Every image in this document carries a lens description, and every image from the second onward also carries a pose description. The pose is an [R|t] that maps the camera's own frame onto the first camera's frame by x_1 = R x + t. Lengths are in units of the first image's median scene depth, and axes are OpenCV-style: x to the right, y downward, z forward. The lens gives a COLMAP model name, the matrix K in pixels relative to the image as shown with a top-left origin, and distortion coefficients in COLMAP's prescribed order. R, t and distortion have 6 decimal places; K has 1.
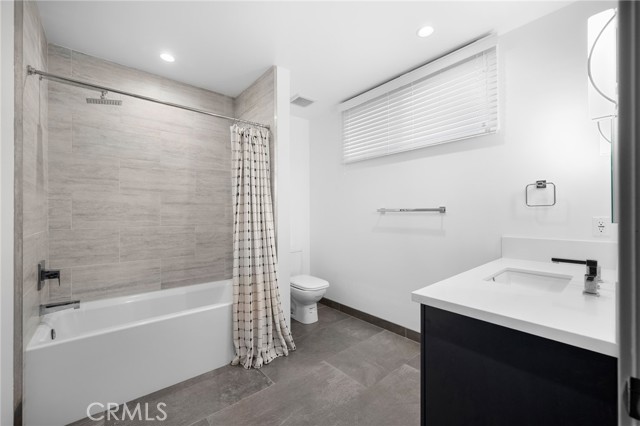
lens RADIAL K [[255.5, 0, 324.3], [0, 255.5, 210.0], [0, 0, 1]] dist [0.000261, 0.000066]
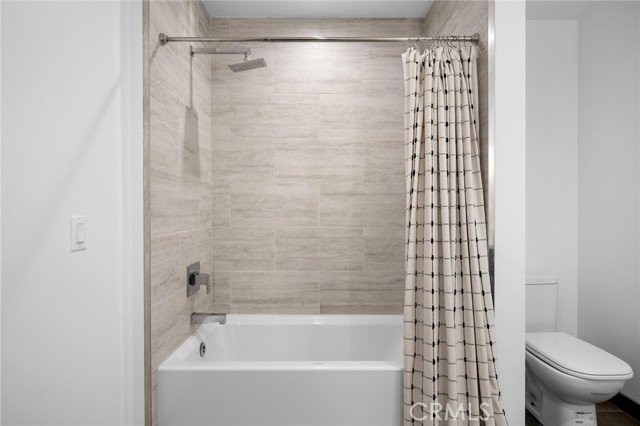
lens RADIAL K [[341.5, 0, 319.0], [0, 341.5, 213.3], [0, 0, 1]] dist [-0.001296, 0.000912]
pose [[0.760209, 0.005298, -0.649657, -0.014942], [0.010286, 0.999743, 0.020189, 0.007674], [0.649597, -0.022030, 0.759959, 0.299216]]
